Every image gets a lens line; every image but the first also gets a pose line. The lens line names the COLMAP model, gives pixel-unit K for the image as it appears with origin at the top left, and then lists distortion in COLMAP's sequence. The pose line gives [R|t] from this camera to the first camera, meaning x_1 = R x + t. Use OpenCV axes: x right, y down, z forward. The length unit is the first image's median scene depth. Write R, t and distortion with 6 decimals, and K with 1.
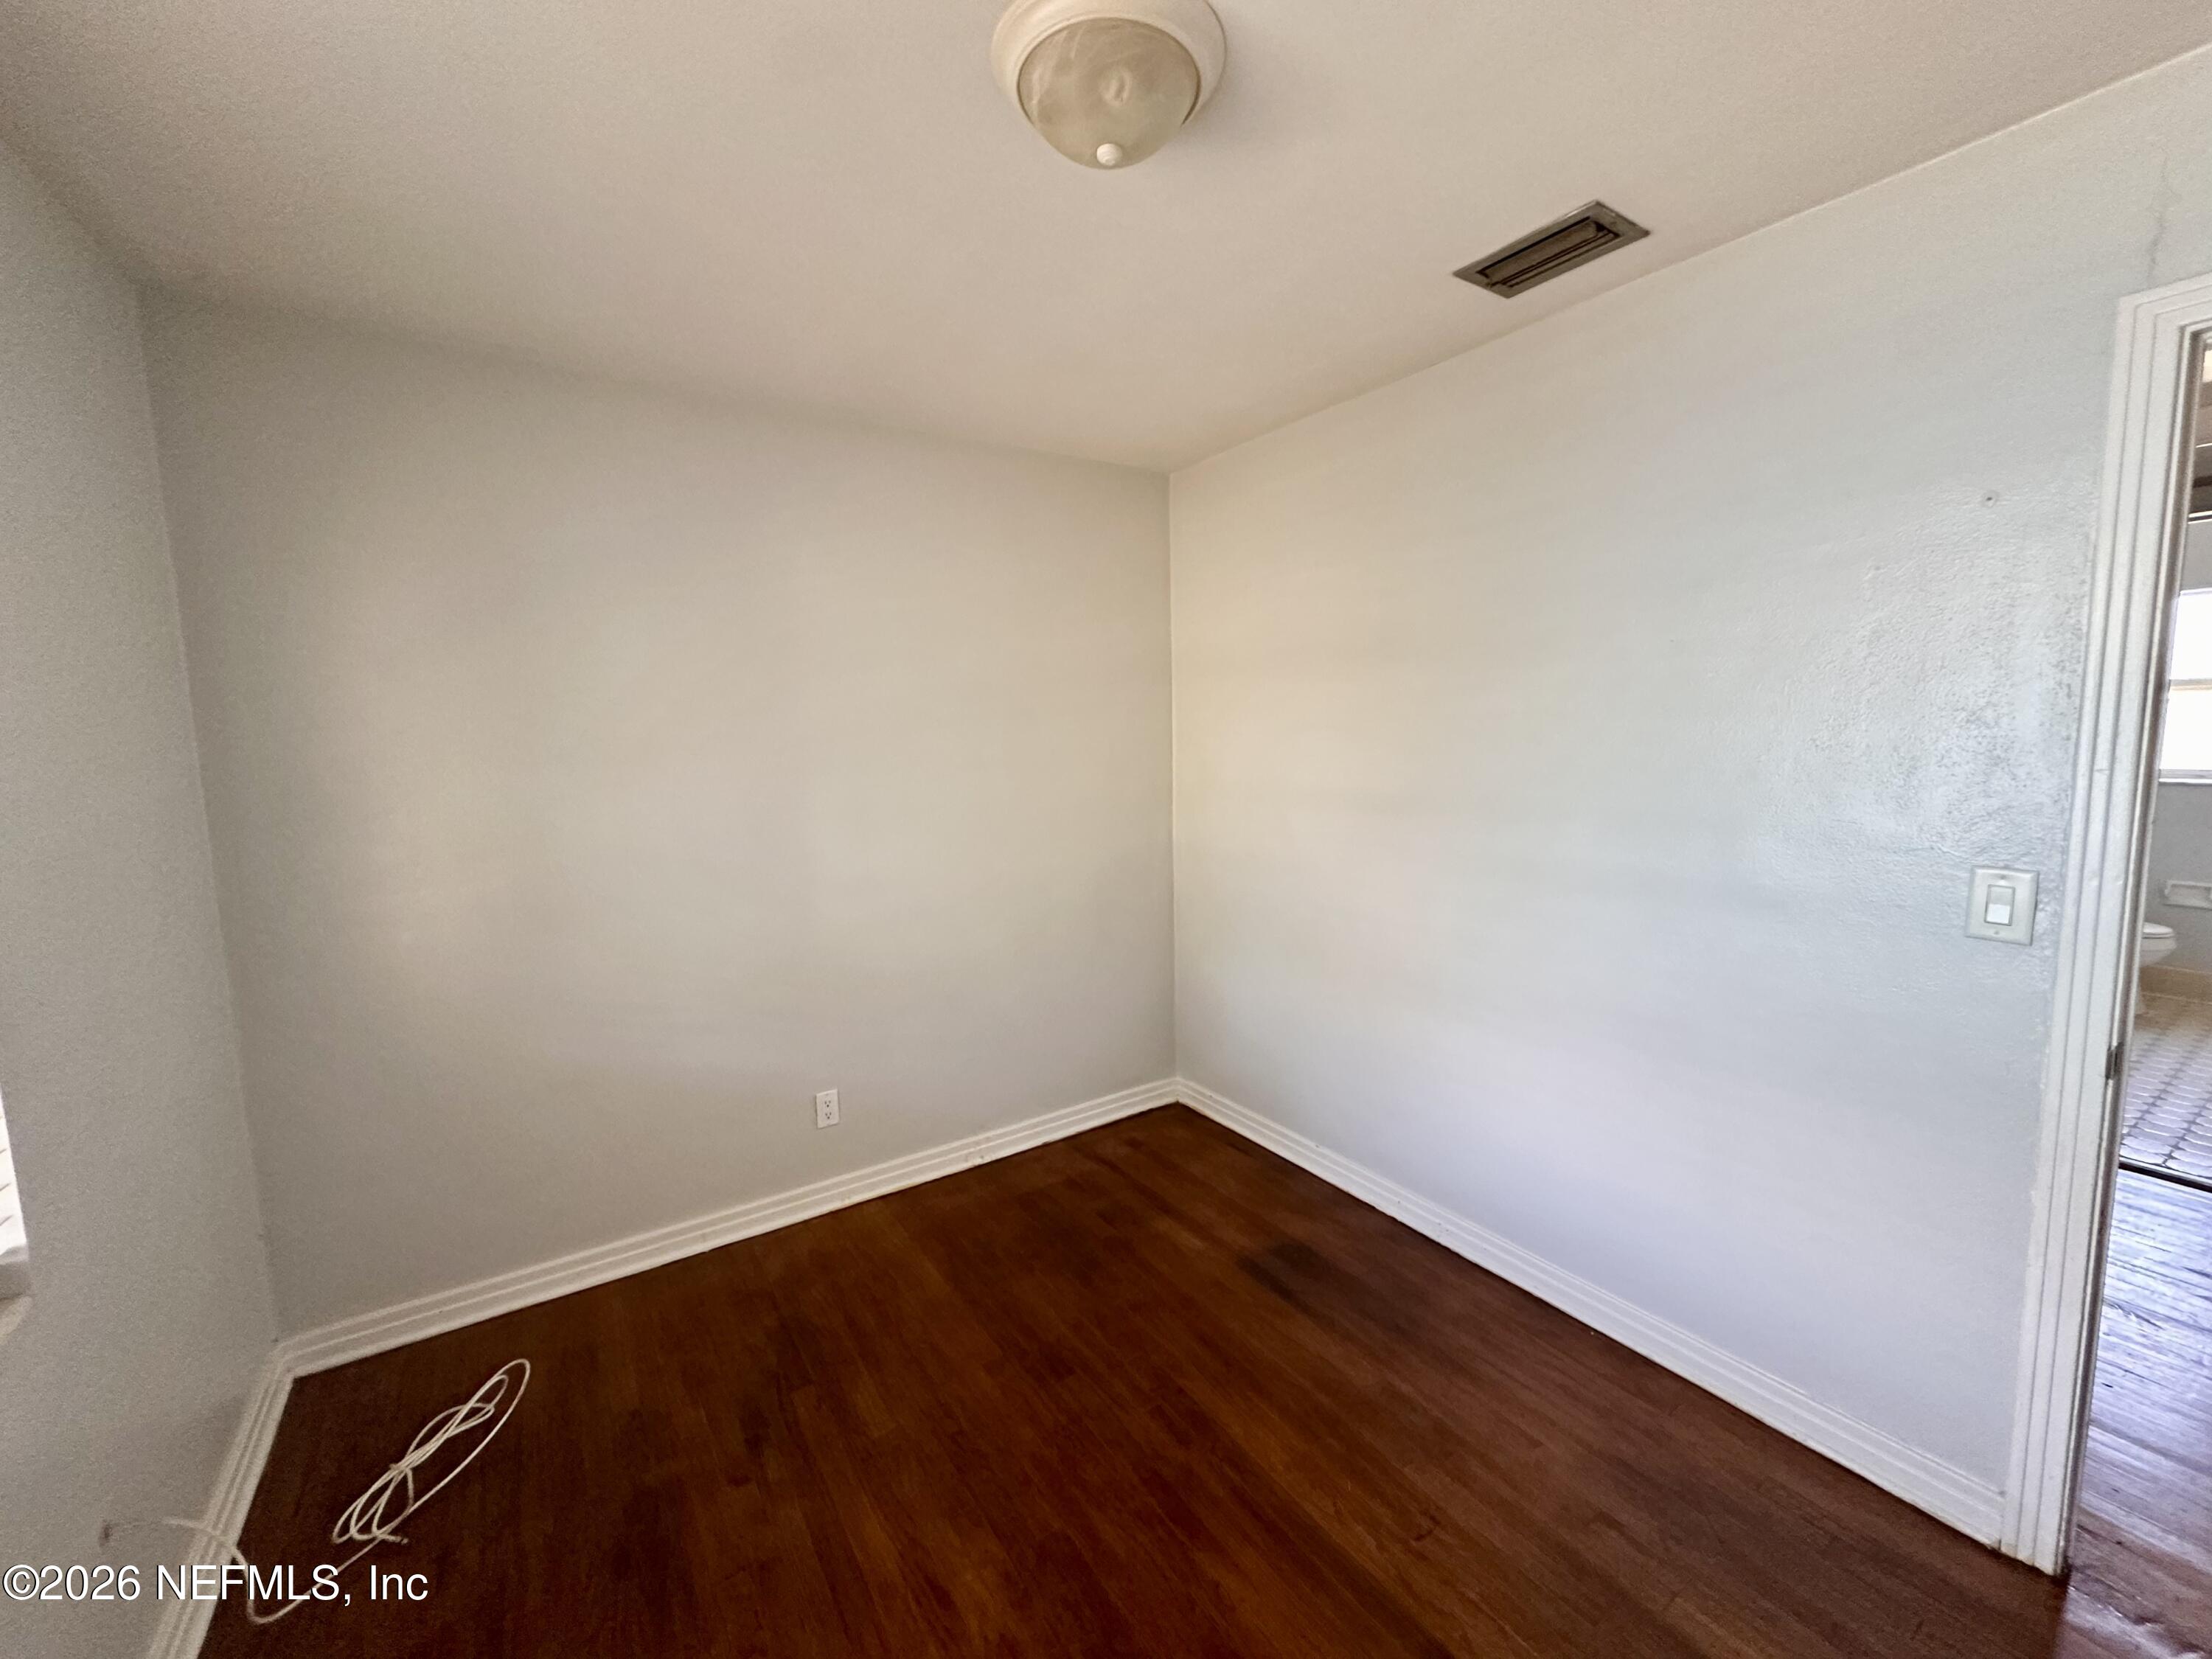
lens RADIAL K [[884.4, 0, 1108.1], [0, 884.4, 829.3], [0, 0, 1]] dist [-0.002316, 0.000350]
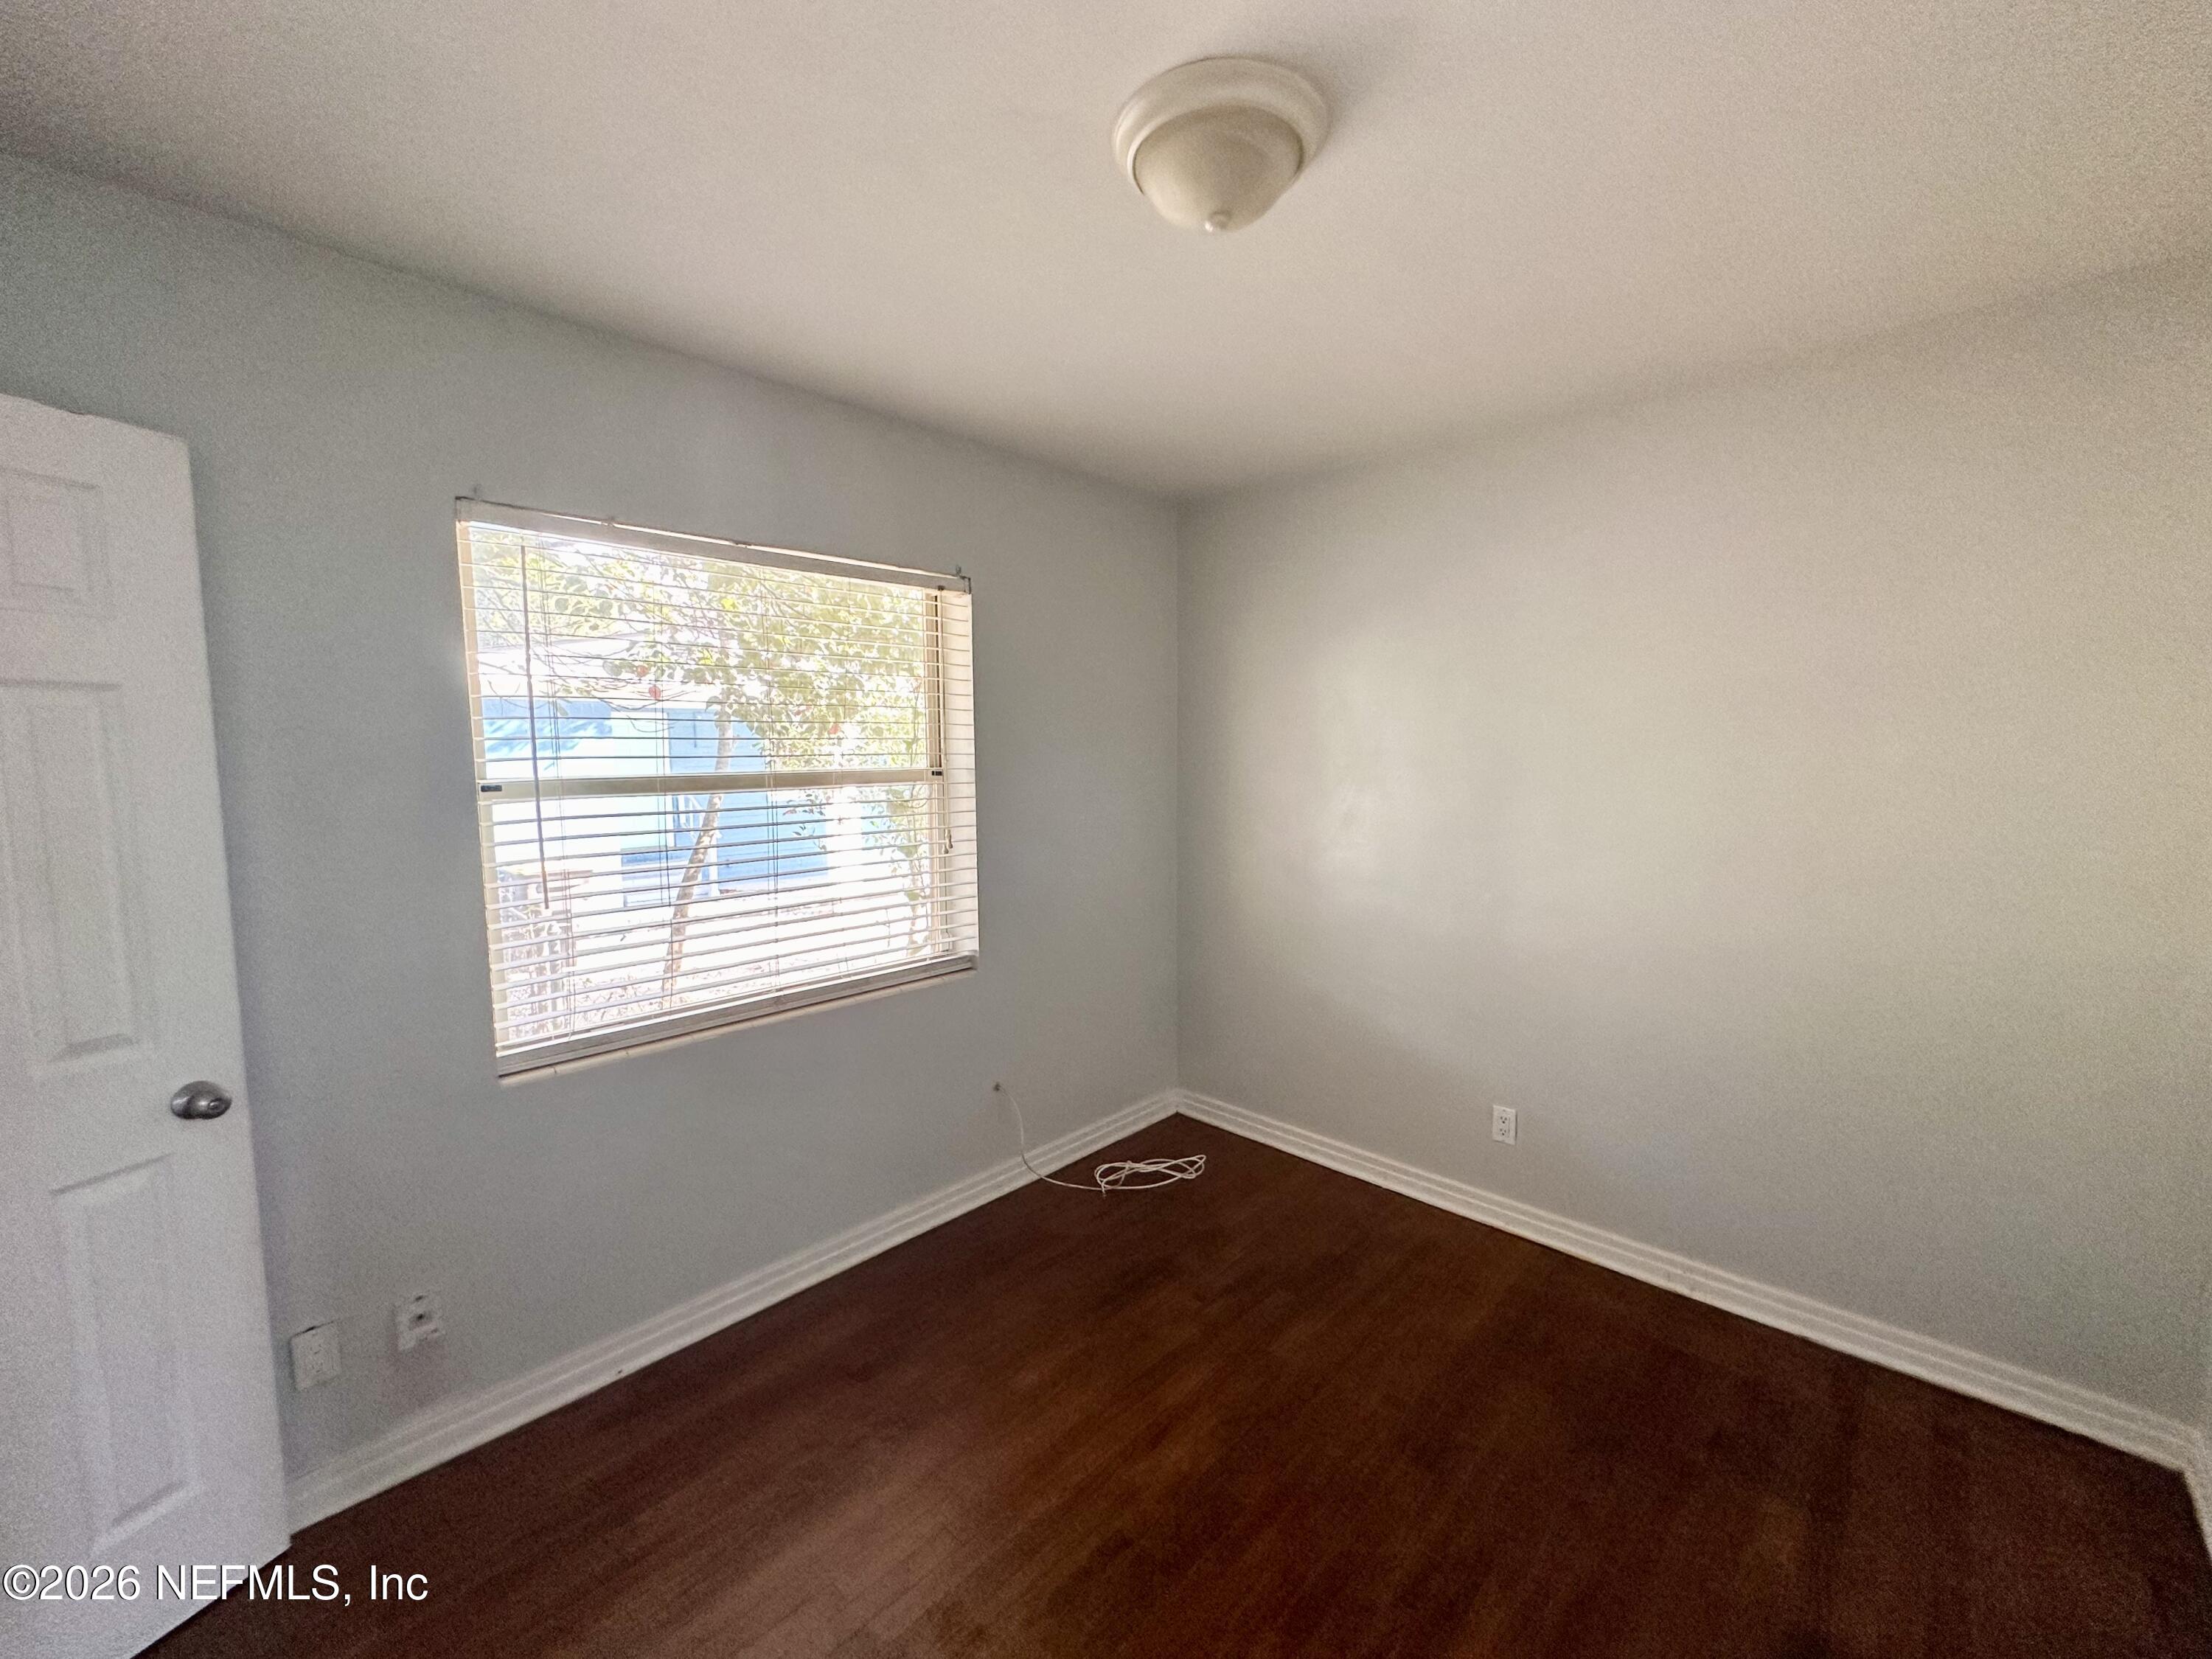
lens RADIAL K [[884.4, 0, 1108.1], [0, 884.4, 829.3], [0, 0, 1]] dist [-0.002316, 0.000350]
pose [[0.209126, 0.105927, -0.972135, 0.718019], [-0.105714, 0.990739, 0.085212, -0.066842], [0.972158, 0.084948, 0.218388, 0.457955]]
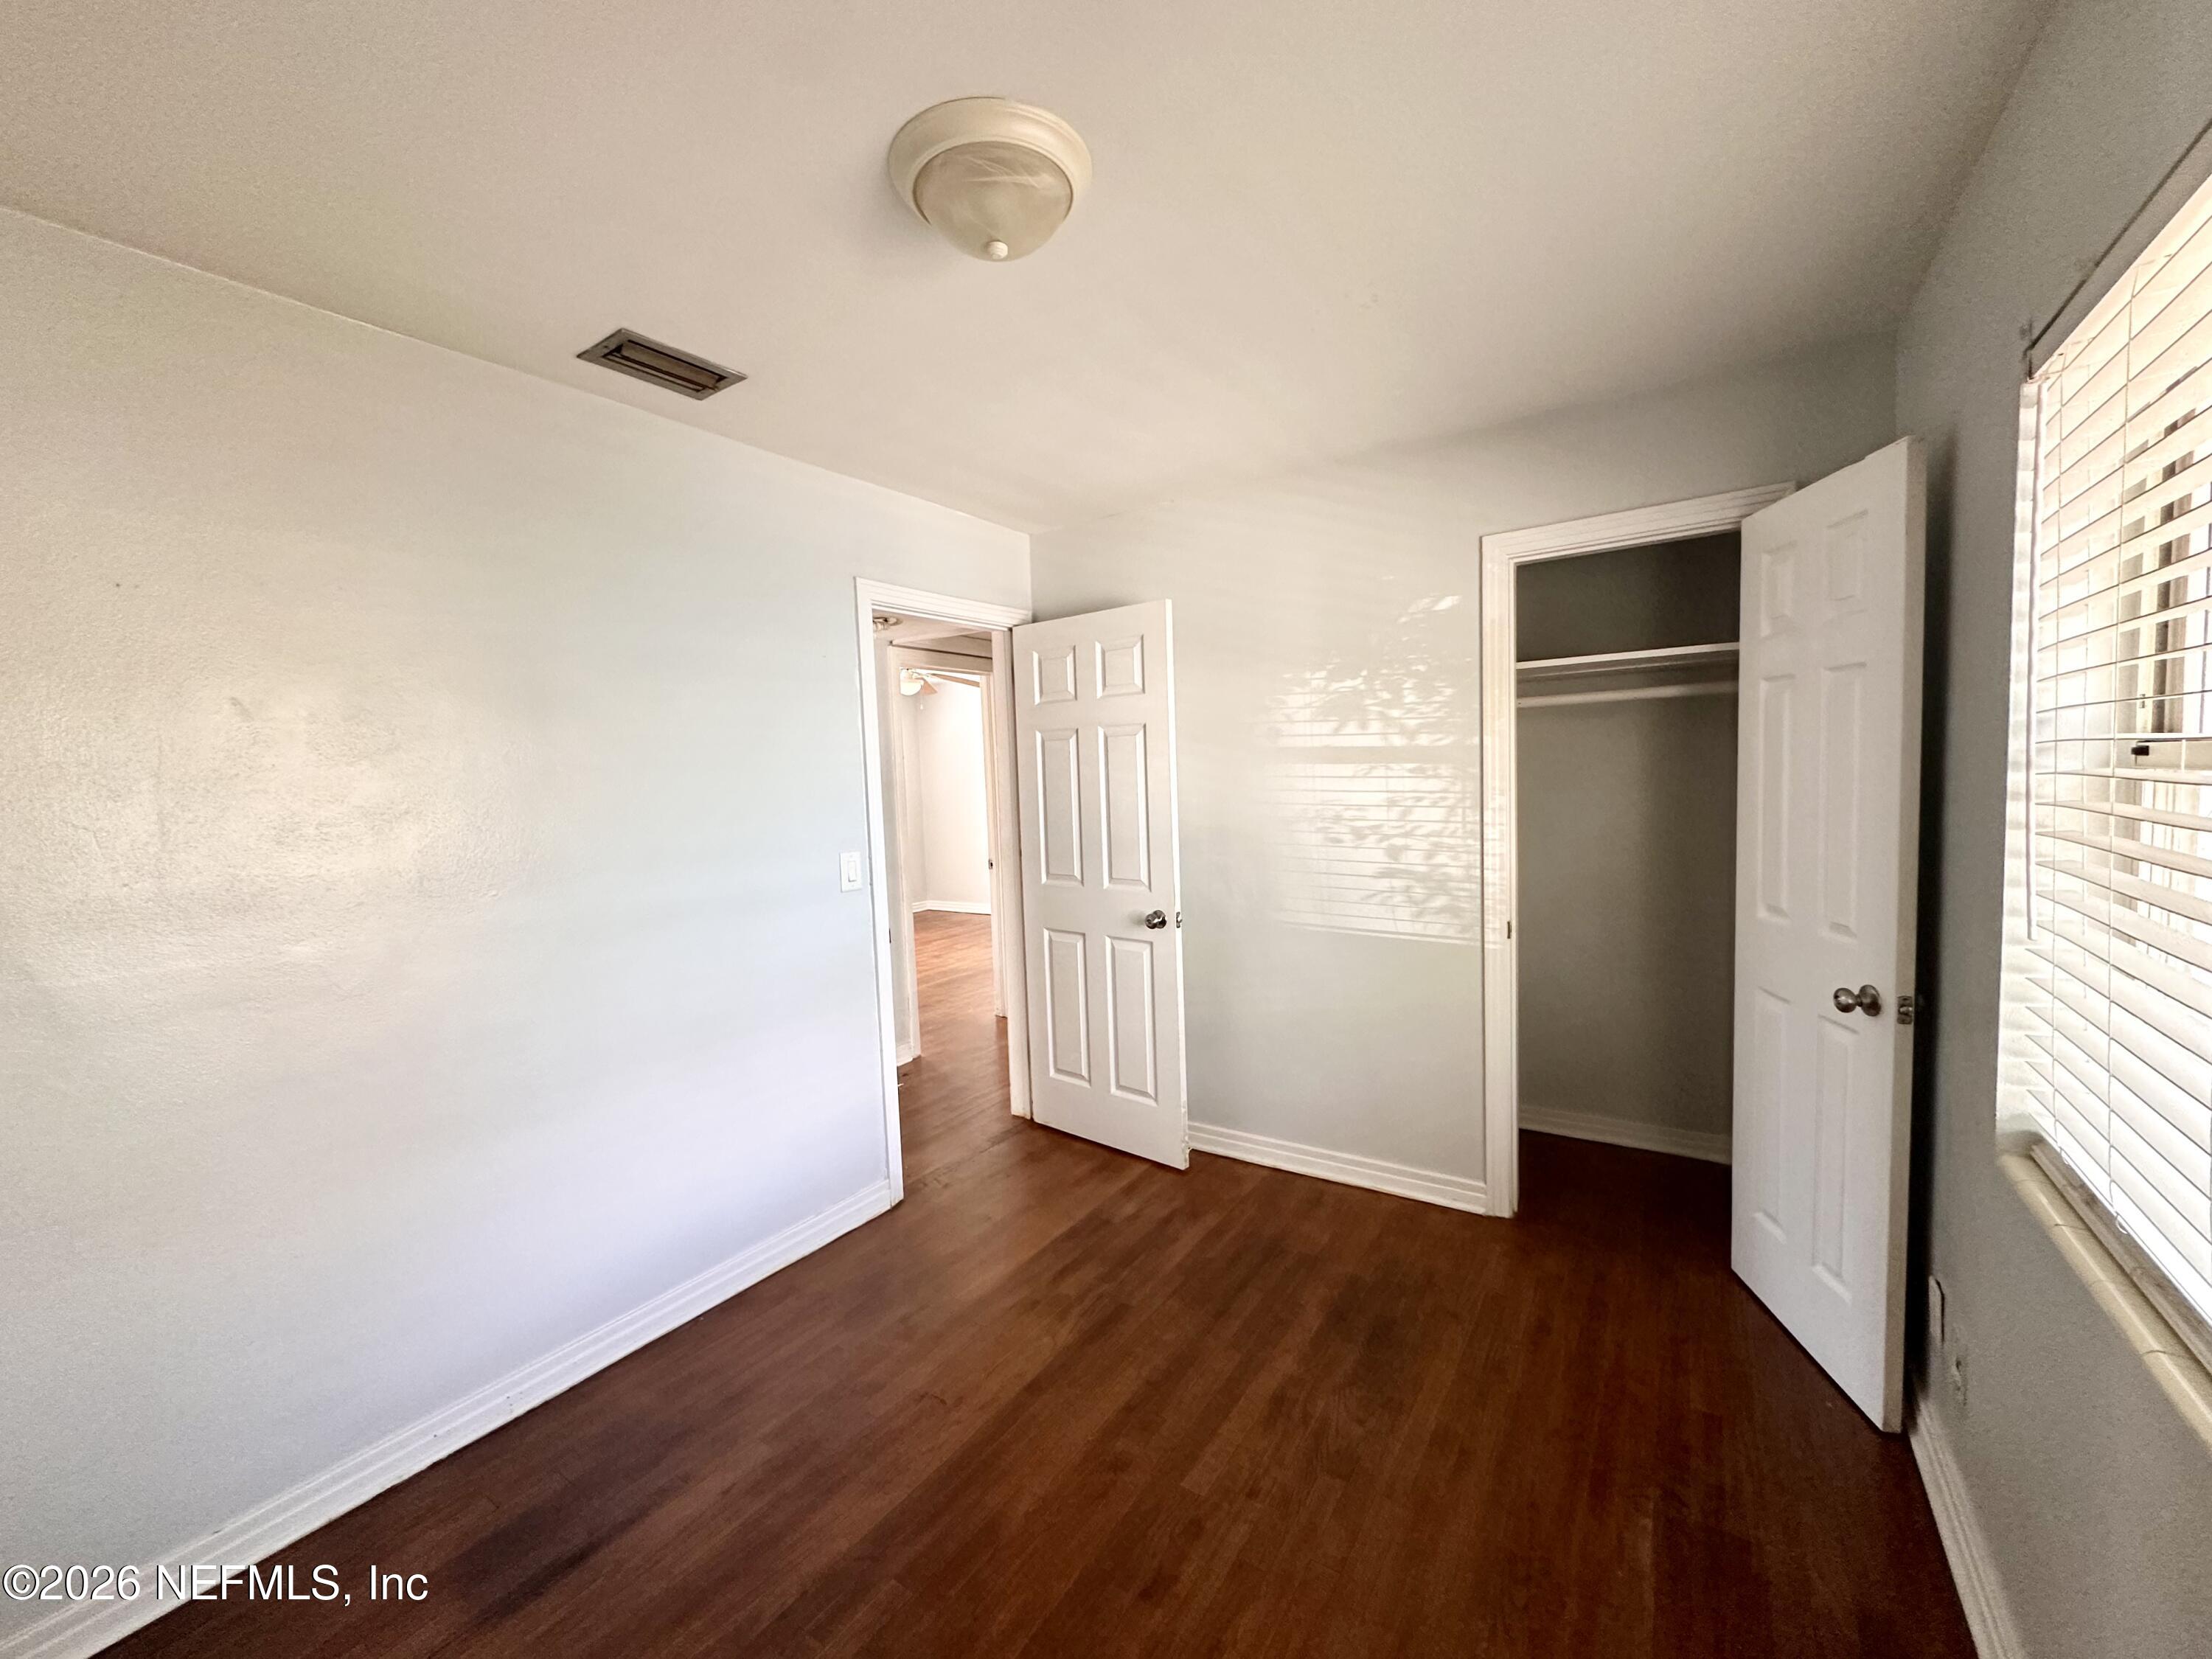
lens RADIAL K [[884.4, 0, 1108.1], [0, 884.4, 829.3], [0, 0, 1]] dist [-0.002316, 0.000350]
pose [[-0.378767, -0.026719, 0.925106, -0.733379], [0.153733, 0.983880, 0.091359, -0.068653], [-0.912635, 0.176823, -0.368553, 0.918992]]
